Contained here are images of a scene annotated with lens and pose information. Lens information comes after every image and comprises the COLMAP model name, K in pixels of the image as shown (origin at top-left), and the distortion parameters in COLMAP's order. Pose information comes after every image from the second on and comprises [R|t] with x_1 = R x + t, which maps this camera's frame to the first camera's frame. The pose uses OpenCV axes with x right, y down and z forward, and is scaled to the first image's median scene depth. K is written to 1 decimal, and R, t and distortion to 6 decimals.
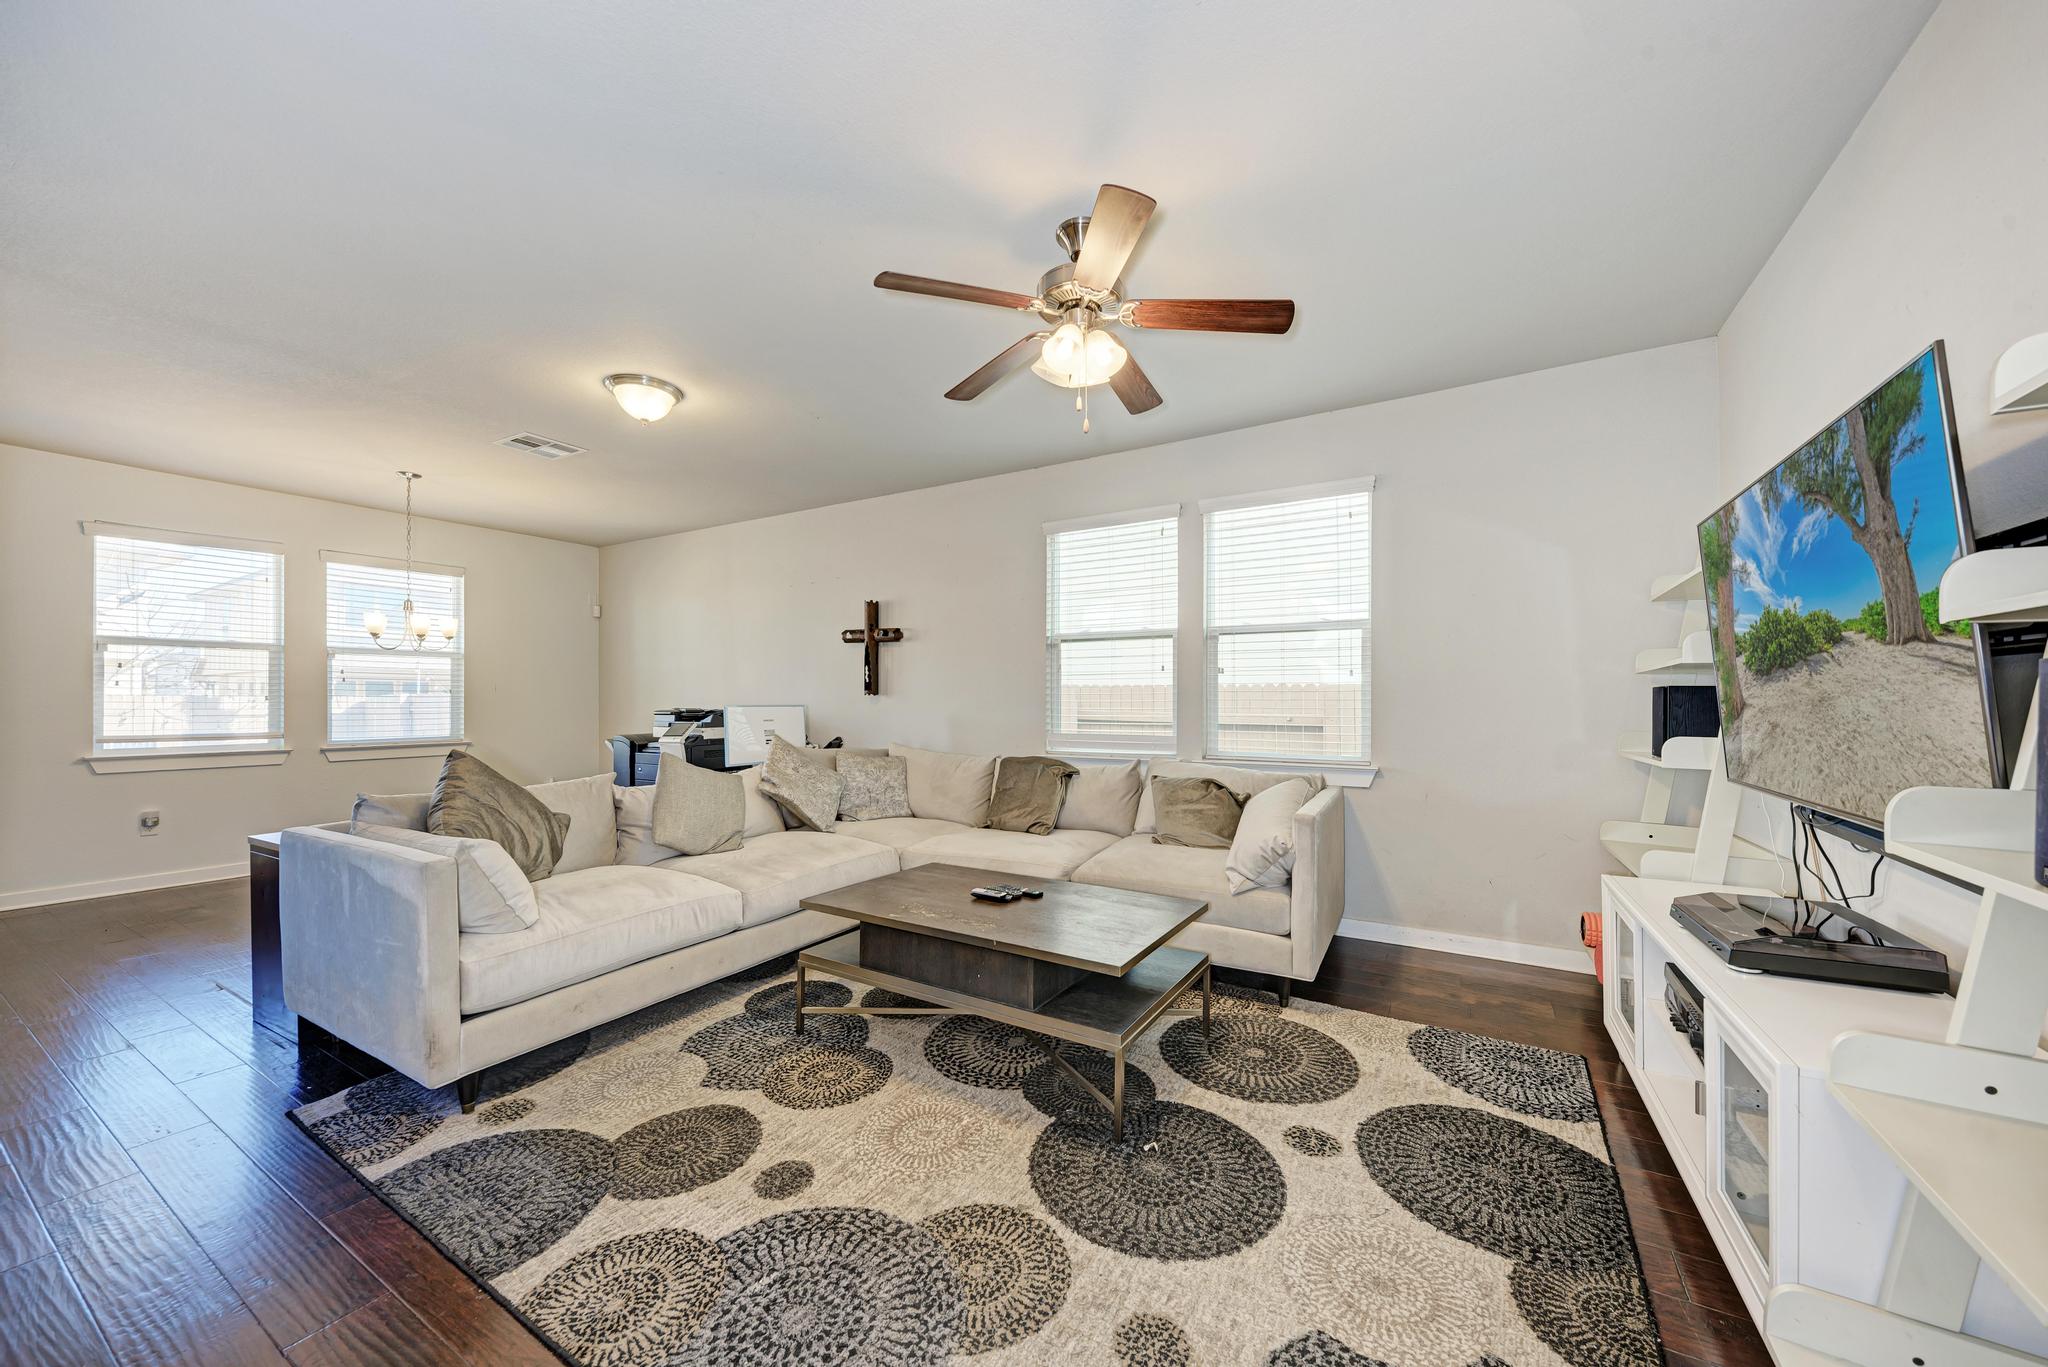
lens RADIAL K [[737.1, 0, 1022.5], [0, 737.1, 688.8], [0, 0, 1]] dist [0.004802, -0.000746]
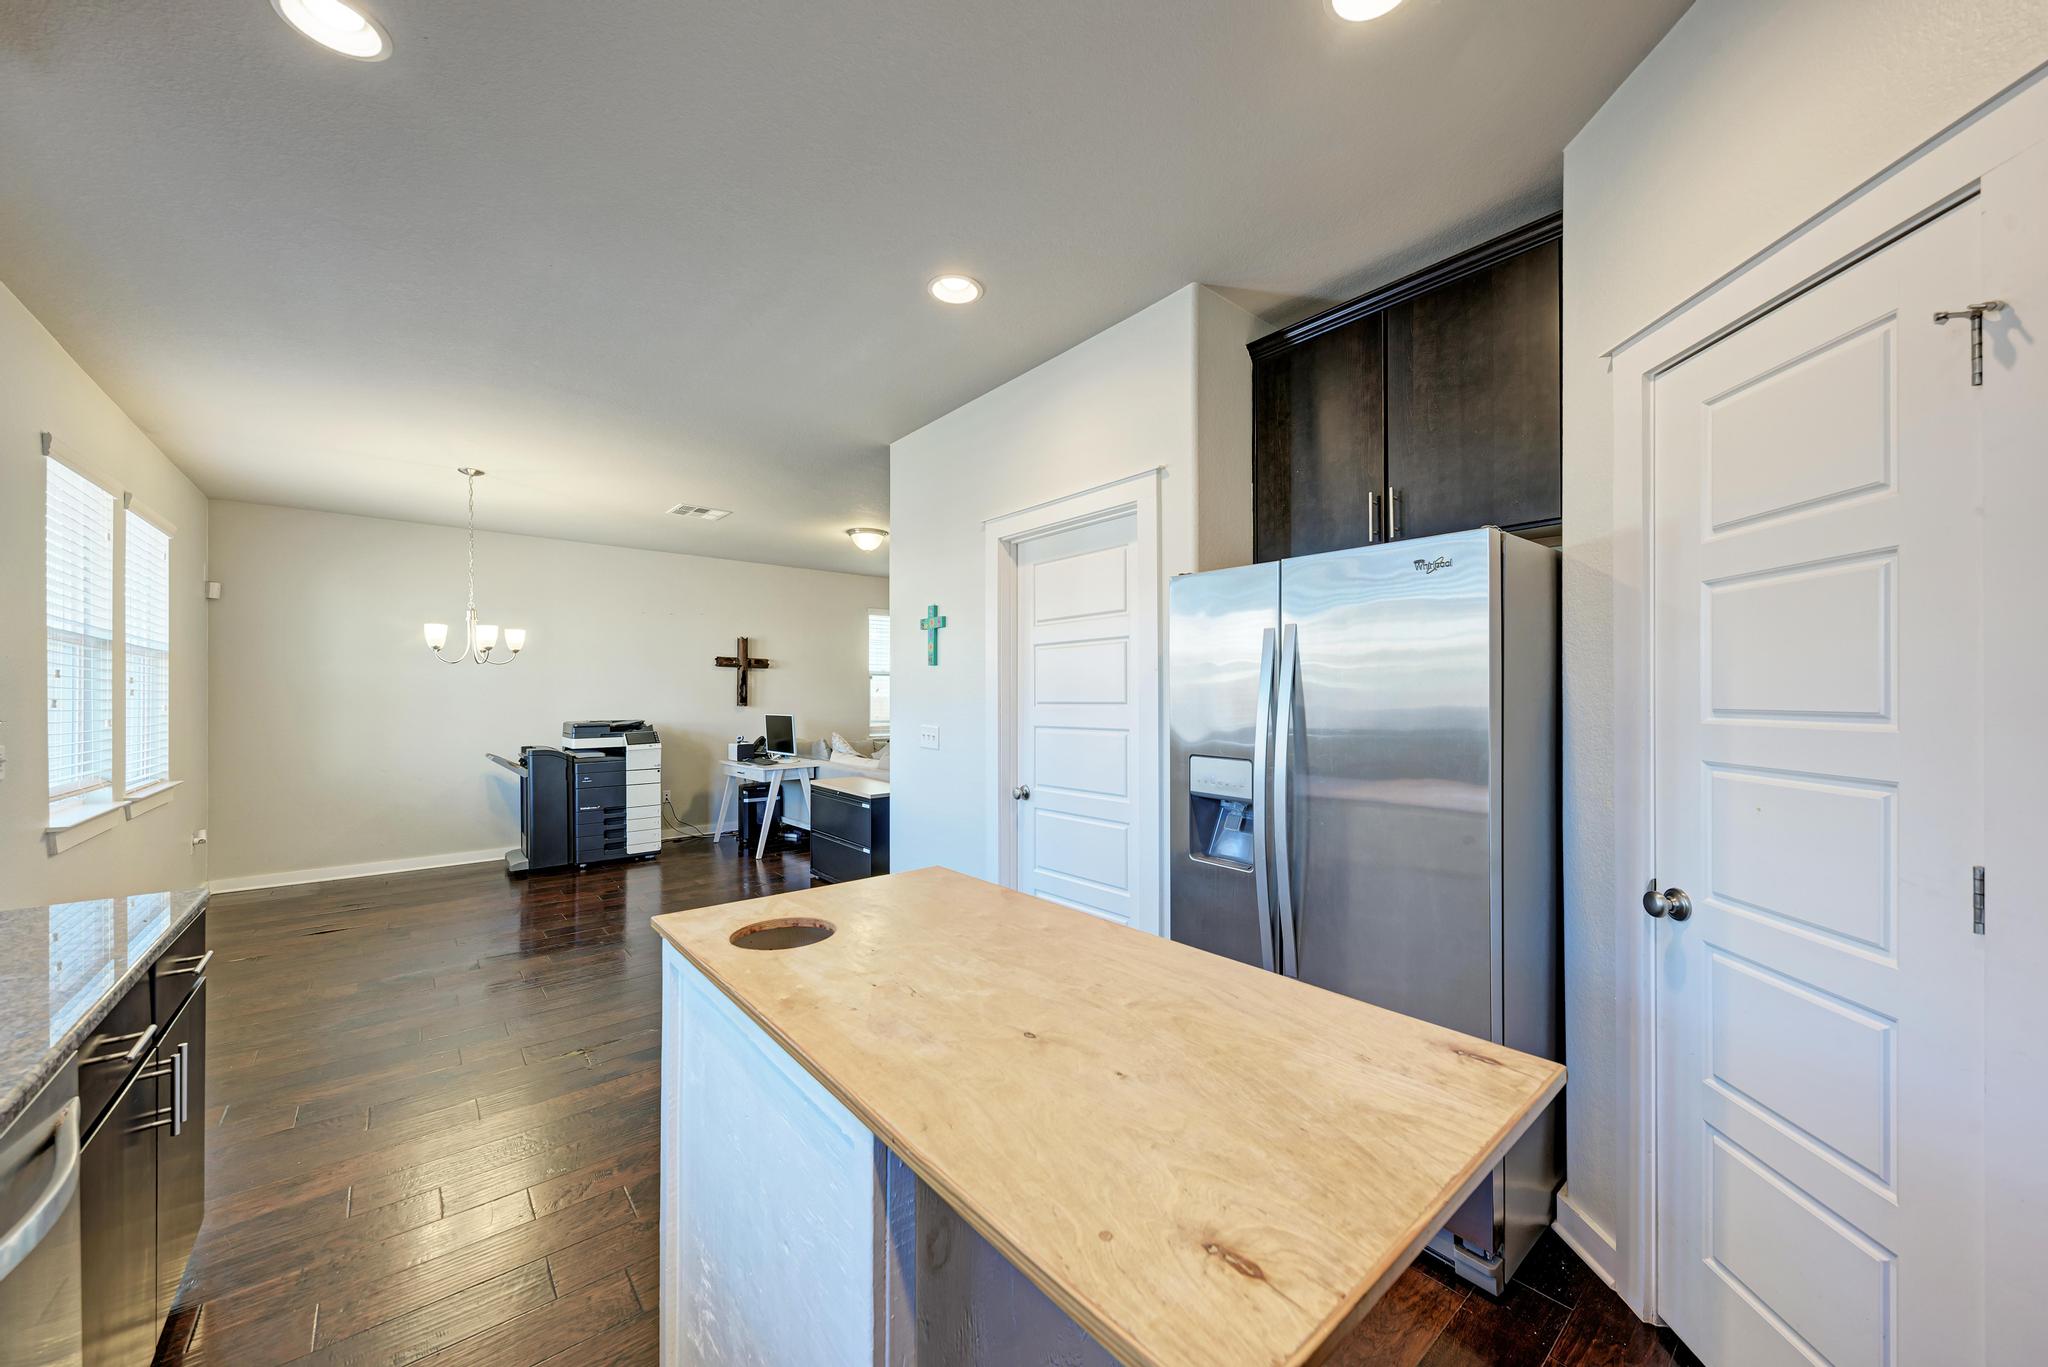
lens RADIAL K [[737.1, 0, 1020.5], [0, 737.1, 692.9], [0, 0, 1]] dist [0.004802, -0.000746]
pose [[0.329469, 0.003801, 0.944159, -1.514937], [-0.007598, 0.999970, -0.001374, -0.019005], [-0.944136, -0.006721, 0.329488, 0.060120]]
